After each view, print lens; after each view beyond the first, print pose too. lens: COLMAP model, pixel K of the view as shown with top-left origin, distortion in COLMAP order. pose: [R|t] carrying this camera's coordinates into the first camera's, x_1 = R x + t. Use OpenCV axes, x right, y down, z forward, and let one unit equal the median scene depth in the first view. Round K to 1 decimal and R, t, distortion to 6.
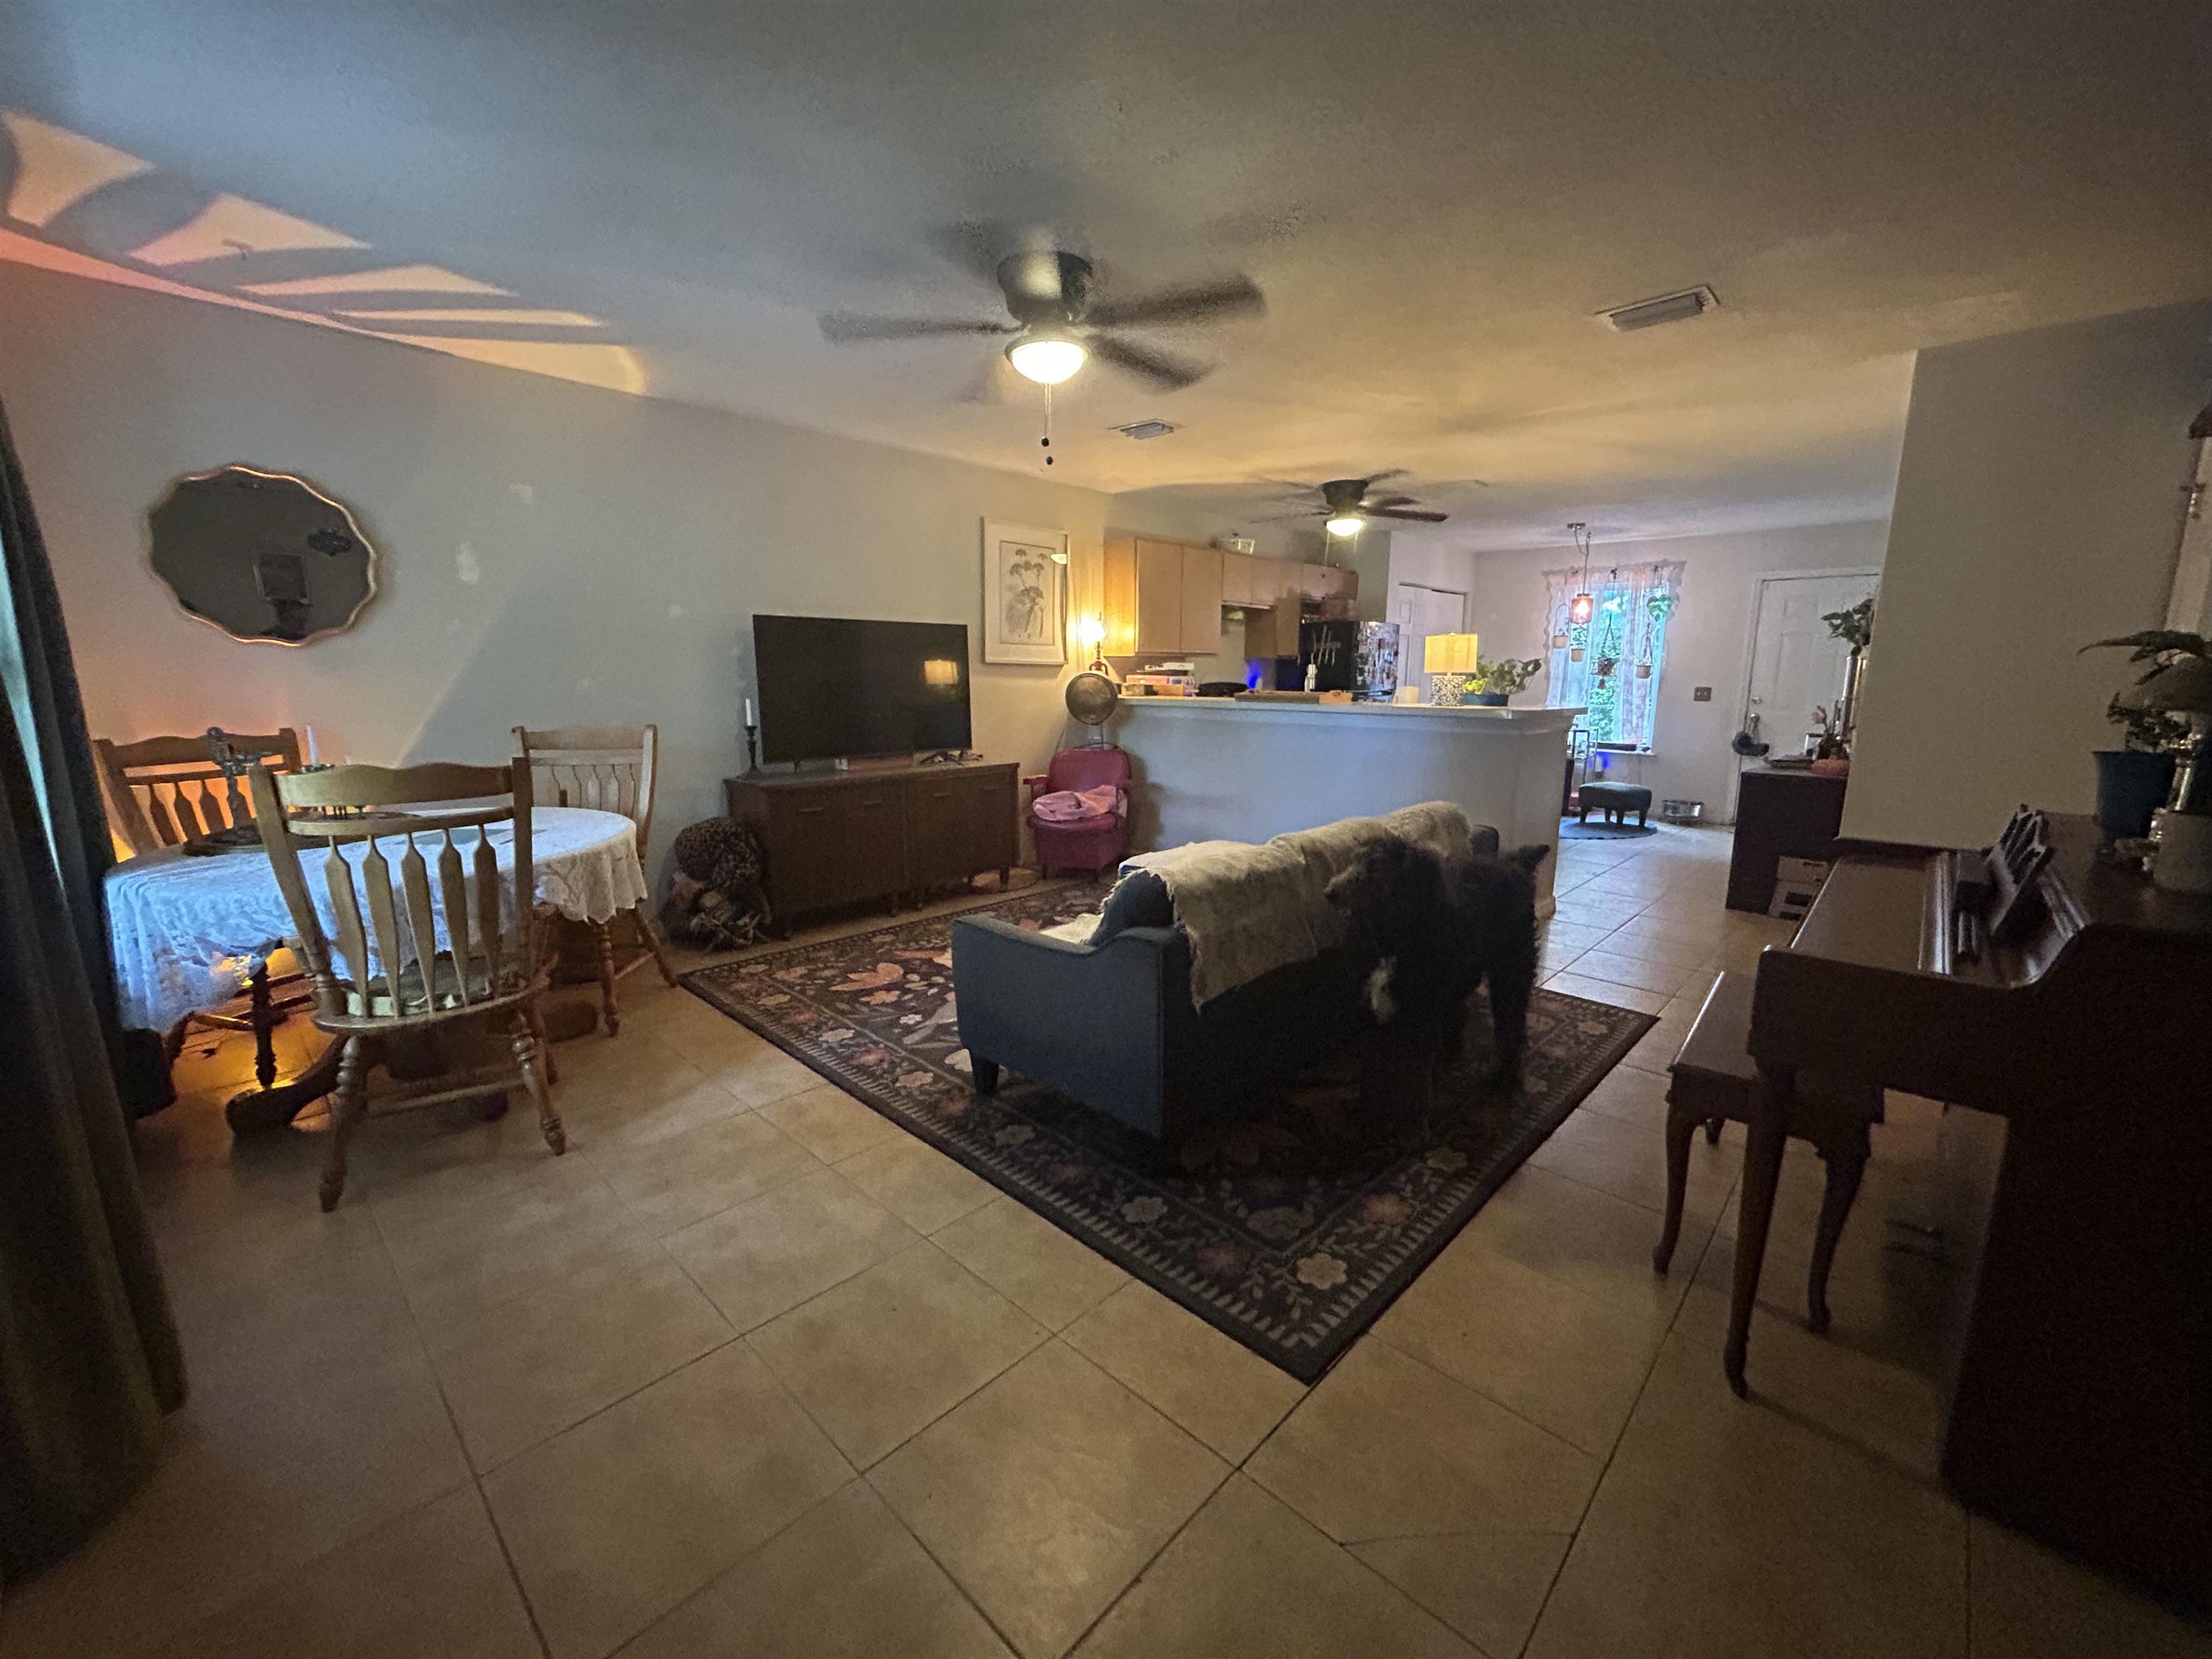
lens RADIAL K [[892.5, 0, 1106.0], [0, 892.5, 829.5], [0, 0, 1]] dist [0.000595, -0.000038]
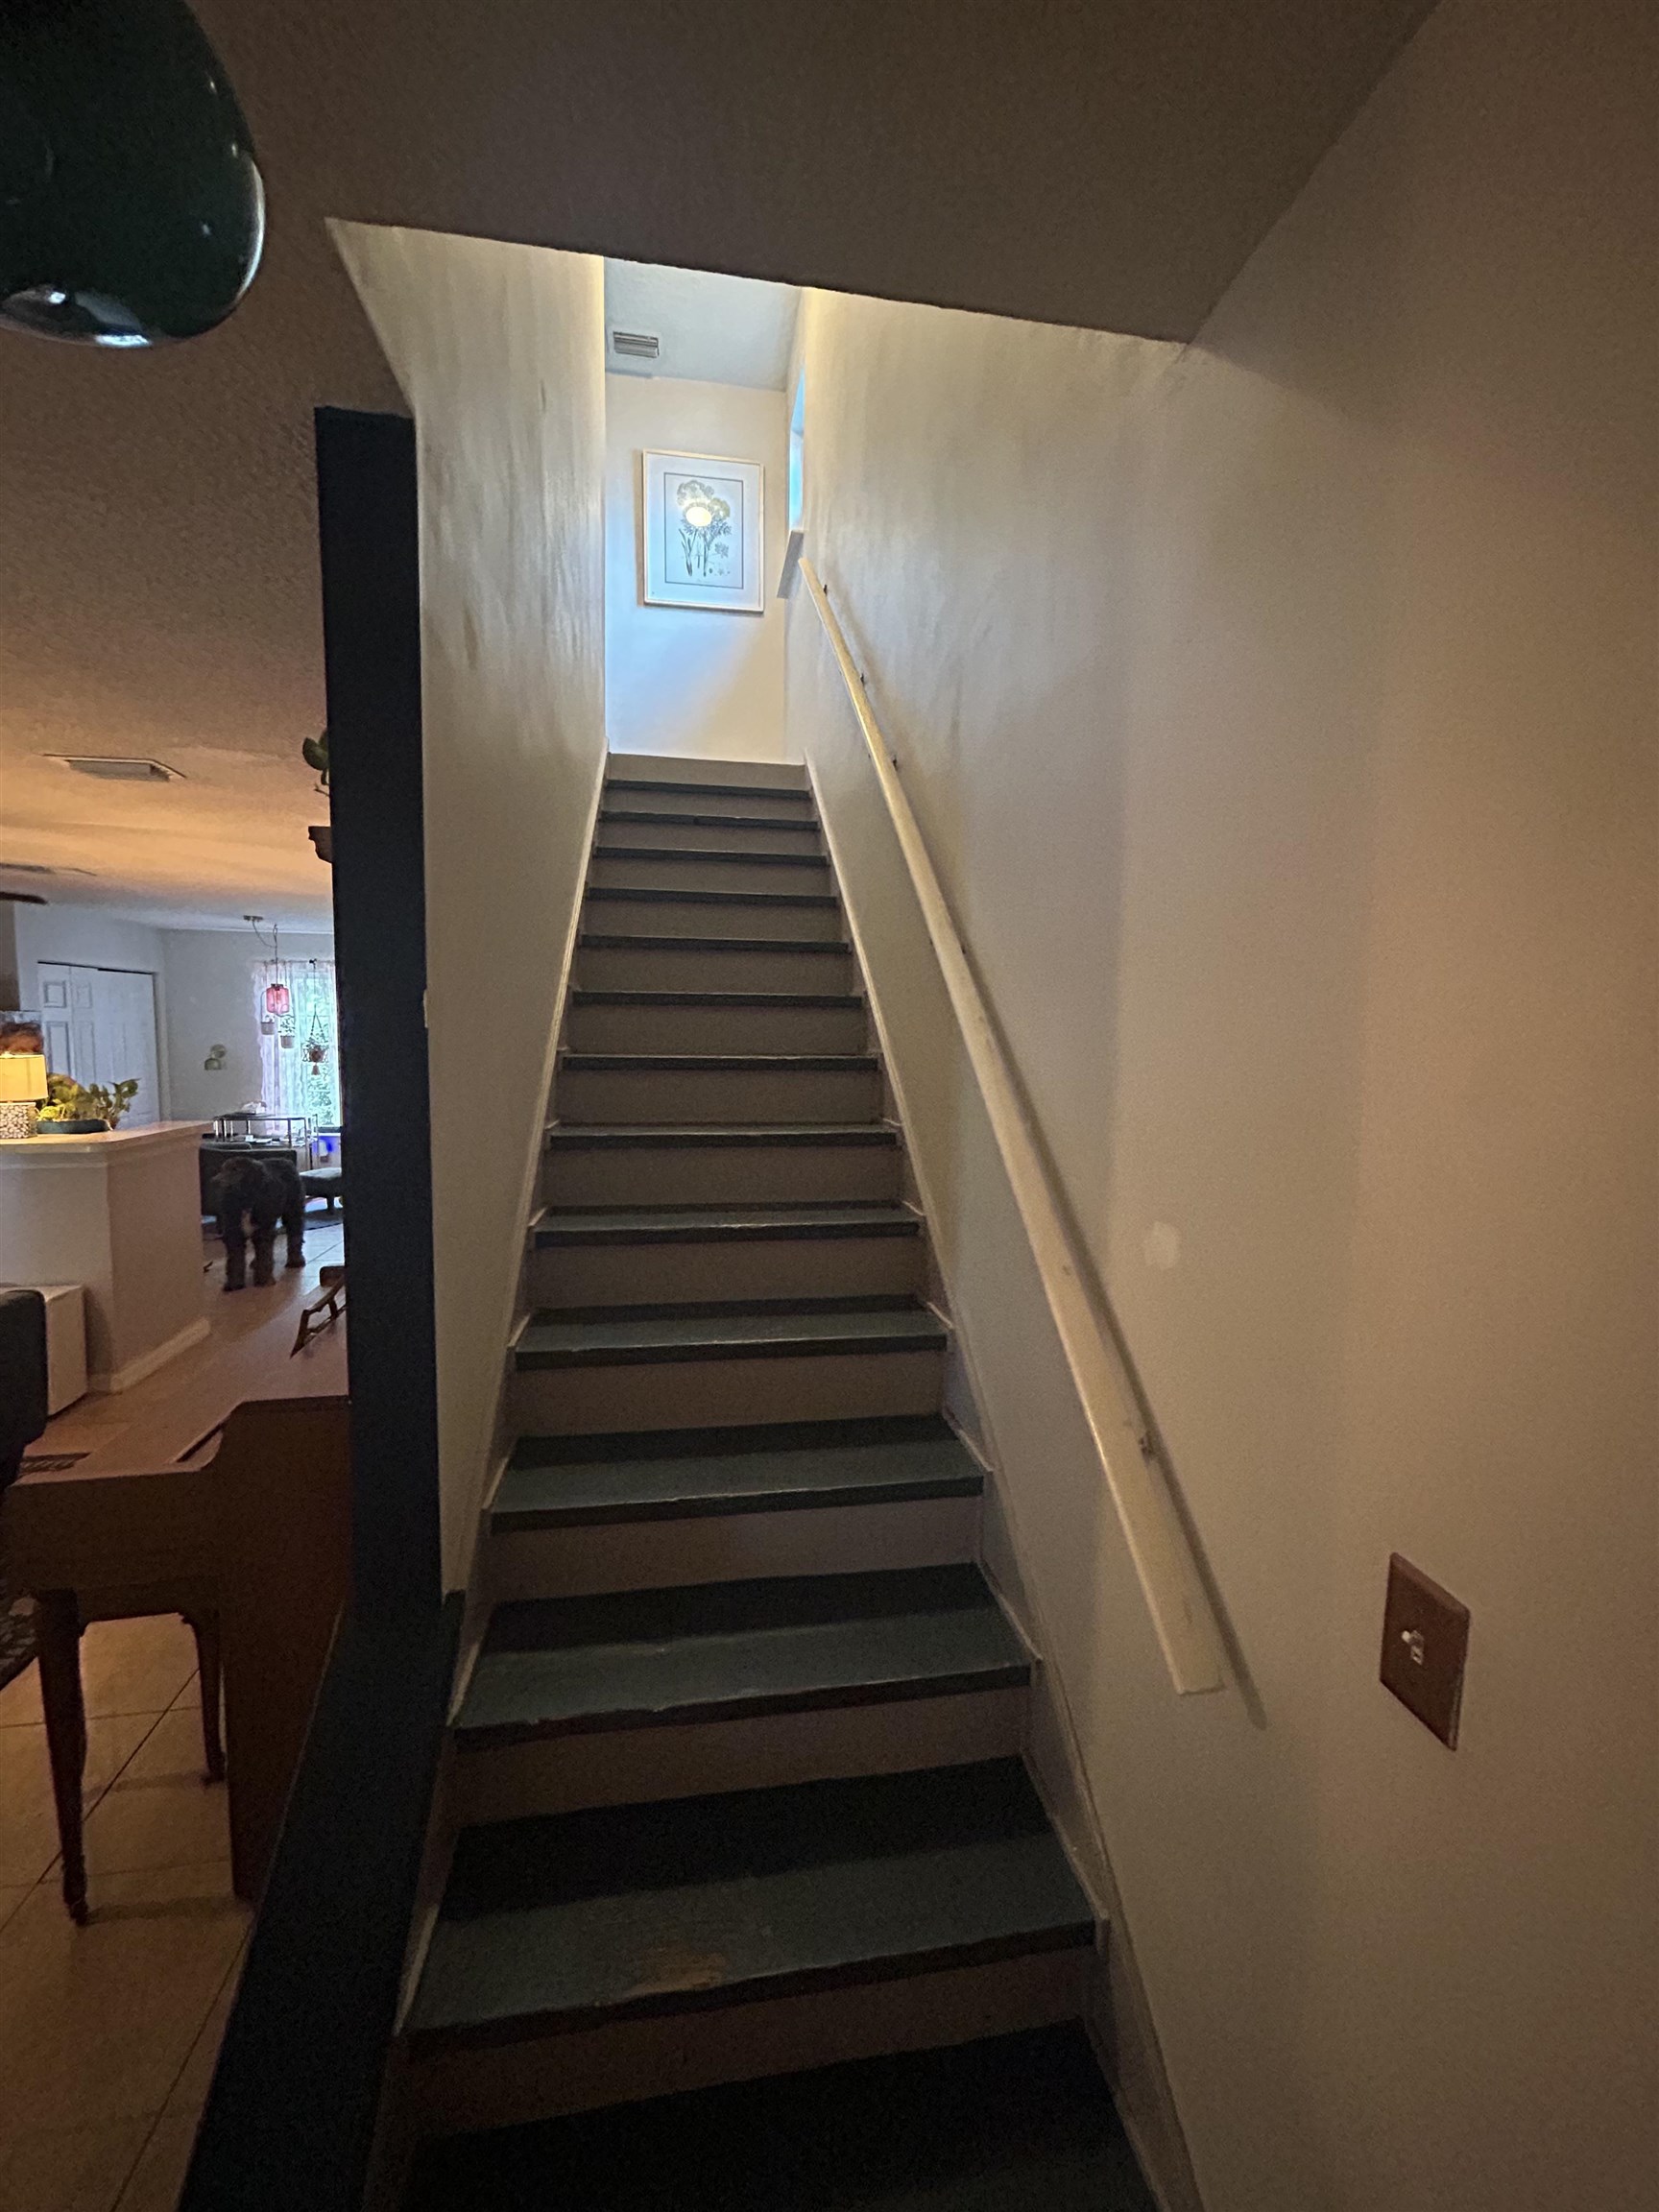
lens RADIAL K [[892.5, 0, 829.5], [0, 892.5, 1106.0], [0, 0, 1]] dist [0.000595, -0.000038]
pose [[0.603164, -0.069103, 0.794618, 0.099216], [0.135049, 0.990704, -0.016355, -0.027410], [-0.786101, 0.117177, 0.606889, -0.071848]]
